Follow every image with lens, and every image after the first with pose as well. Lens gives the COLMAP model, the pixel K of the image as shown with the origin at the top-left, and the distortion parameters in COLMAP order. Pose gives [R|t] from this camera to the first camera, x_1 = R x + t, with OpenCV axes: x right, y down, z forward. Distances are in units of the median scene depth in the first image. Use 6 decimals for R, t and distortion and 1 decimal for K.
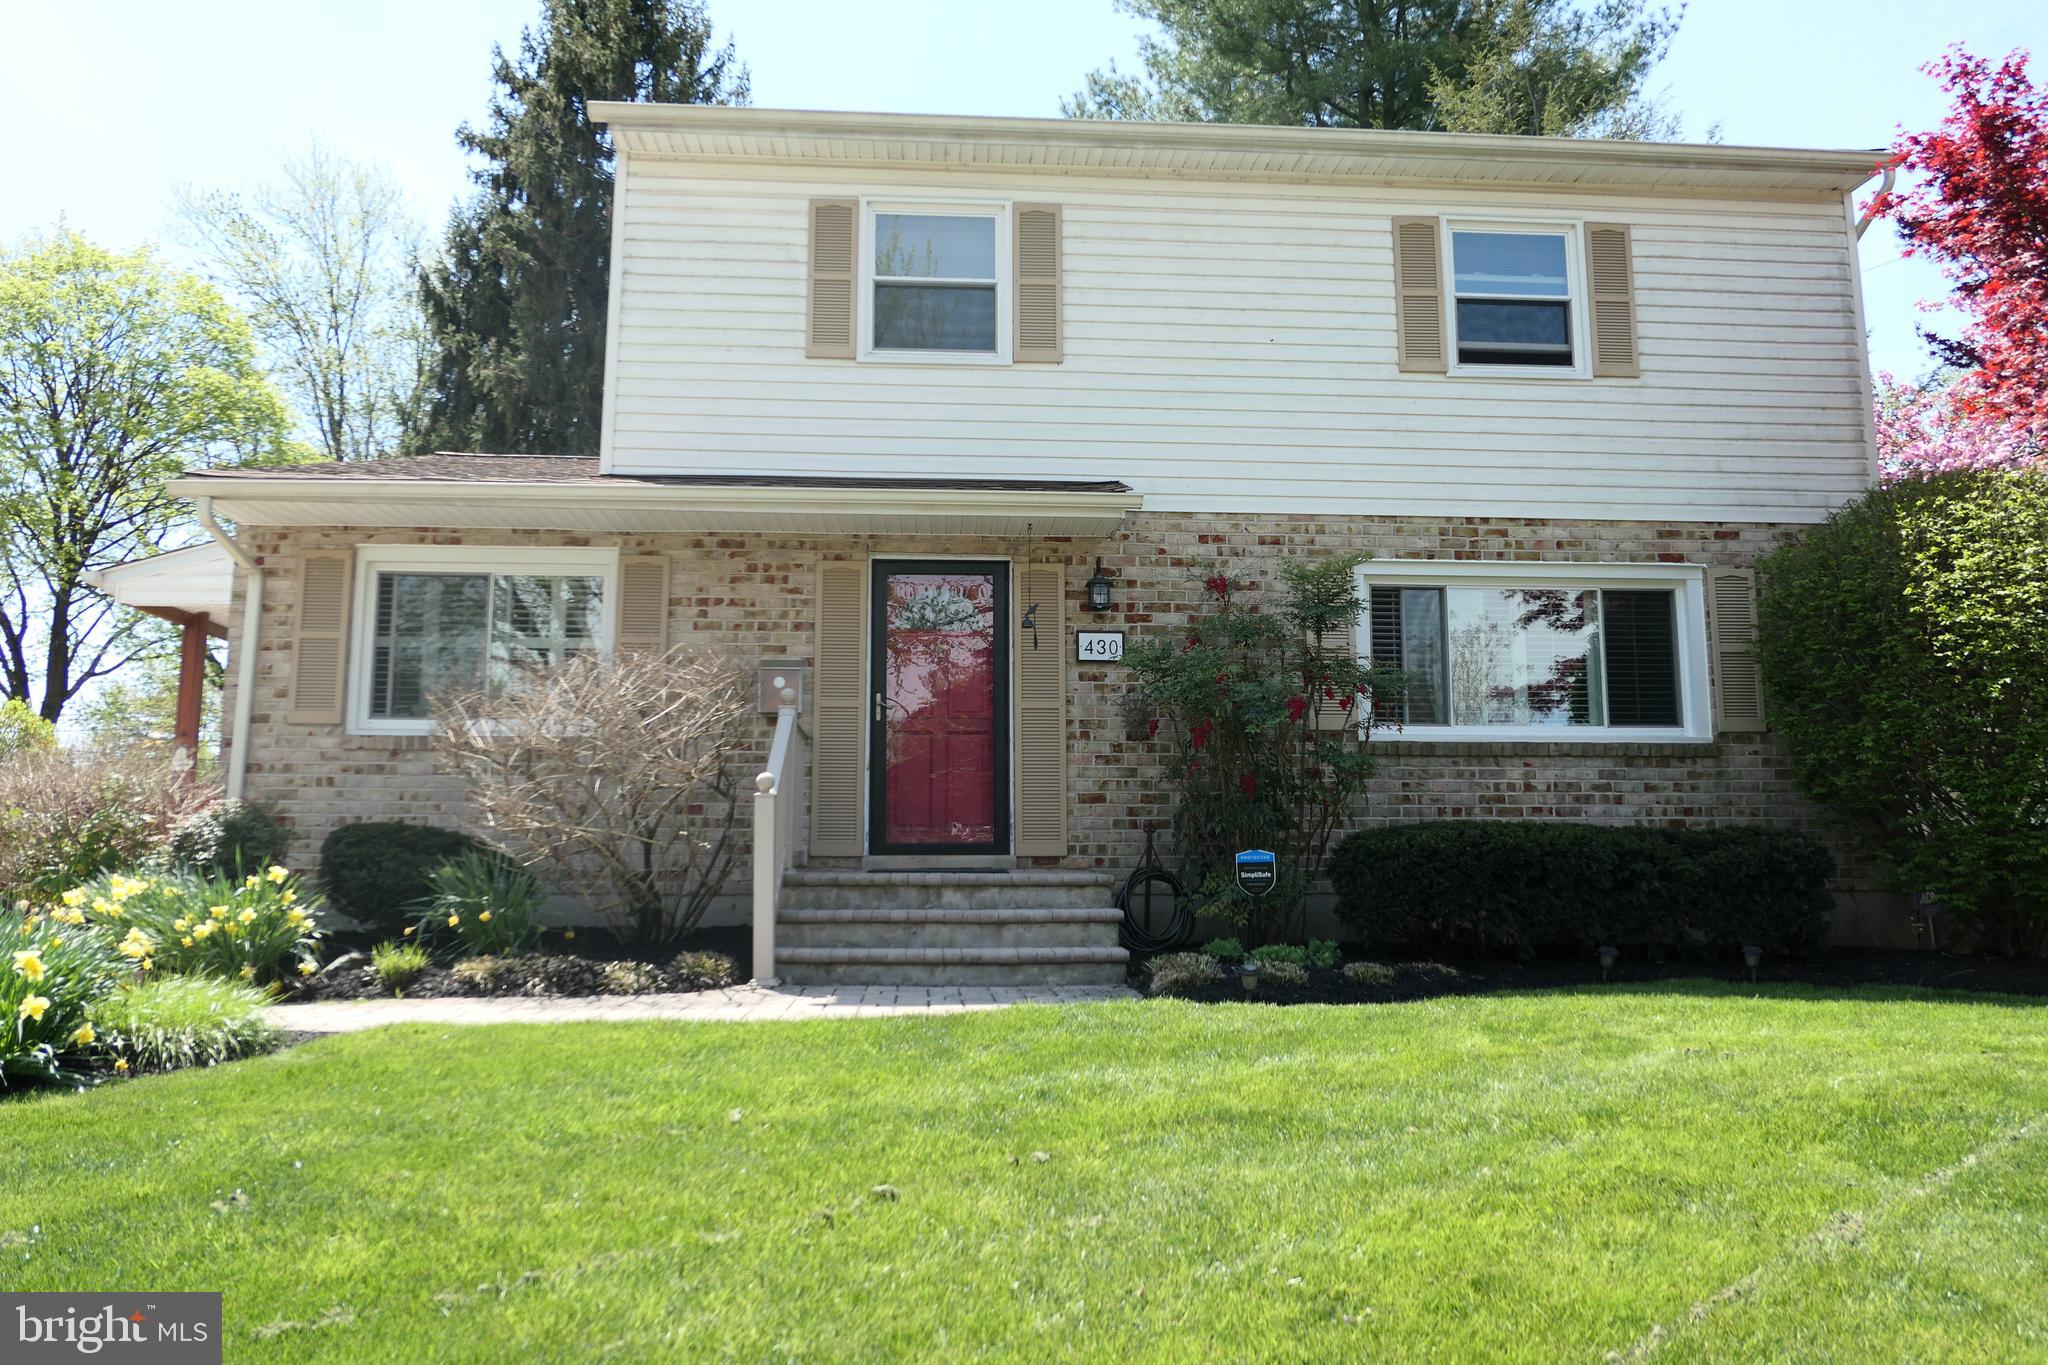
lens RADIAL K [[1428.9, 0, 1022.2], [0, 1428.9, 680.1], [0, 0, 1]] dist [-0.019087, 0.004314]
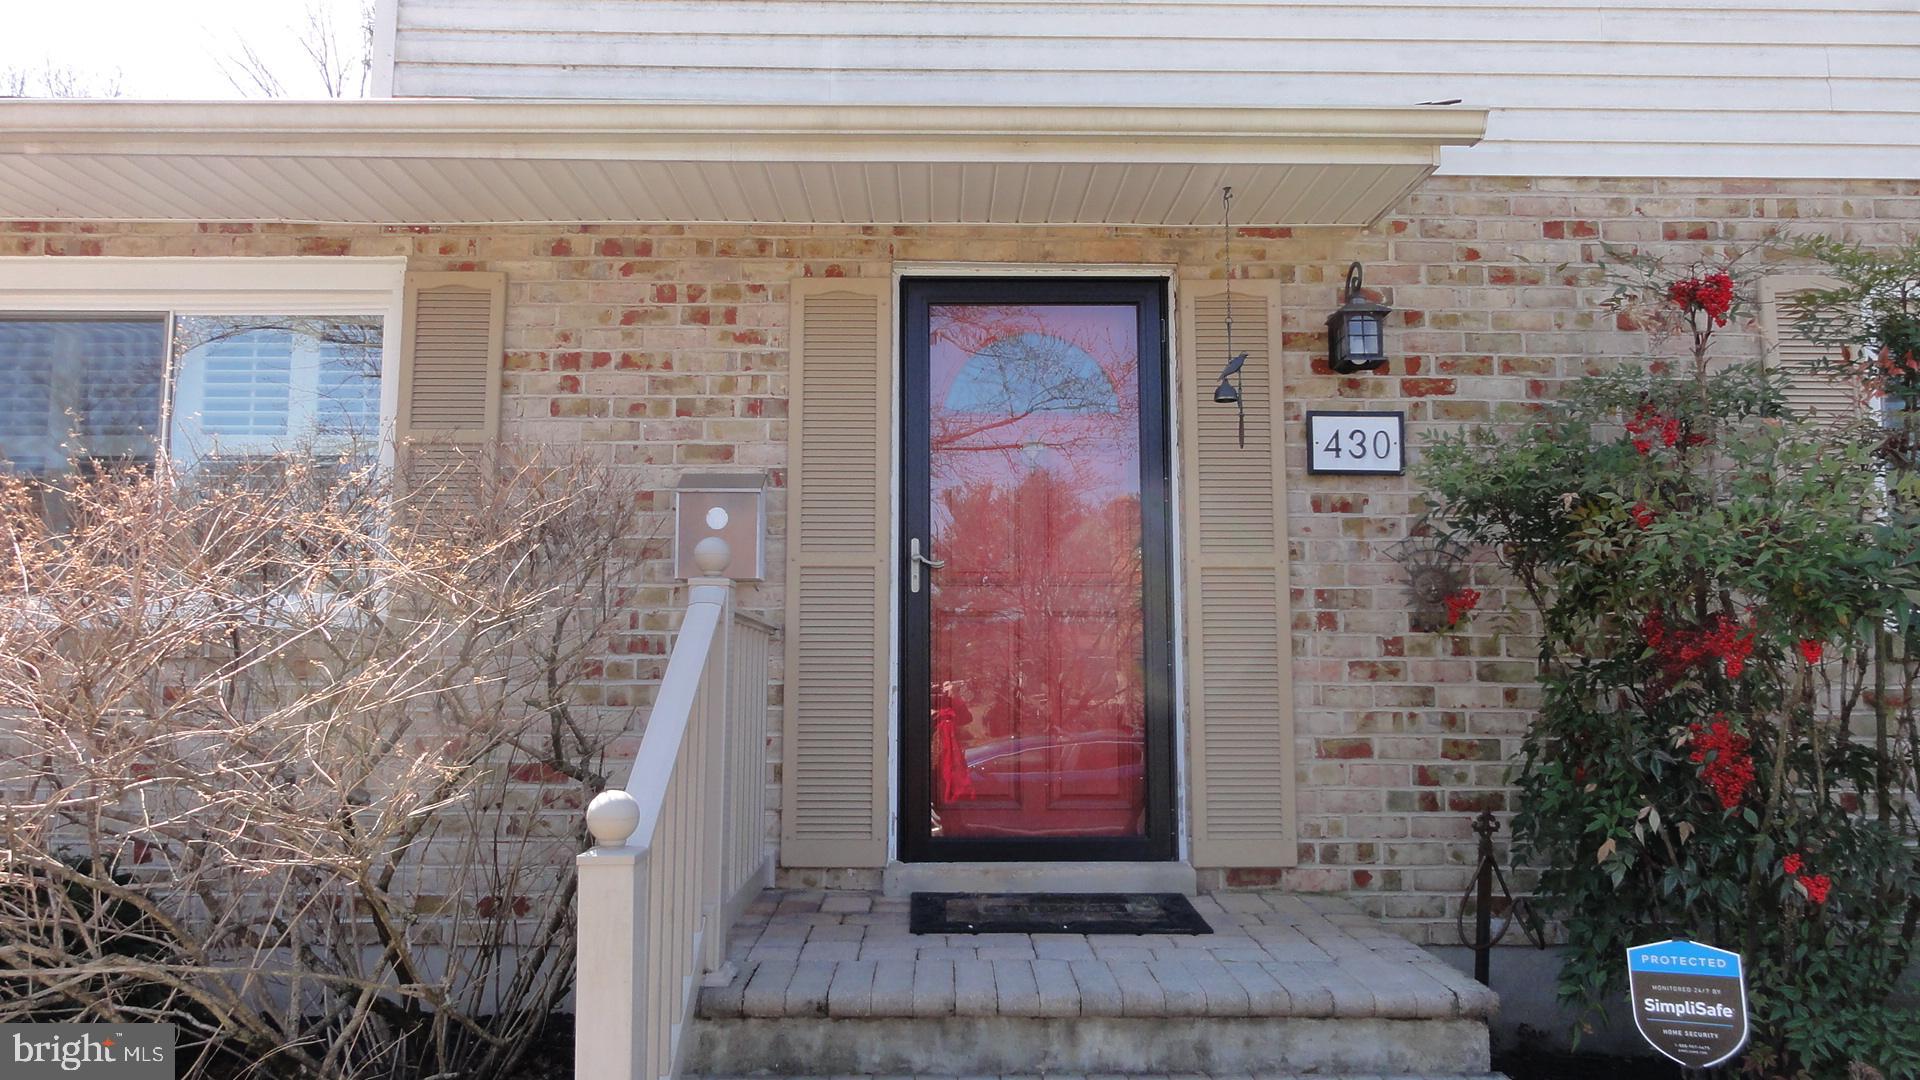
lens RADIAL K [[1399.4, 0, 960.0], [0, 1399.4, 540.0], [0, 0, 1]] dist [-0.002786, 0.002983]
pose [[0.998551, -0.003626, -0.053691, -0.057567], [0.005090, 0.999618, 0.027168, -0.003691], [0.053572, -0.027402, 0.998188, 0.502632]]
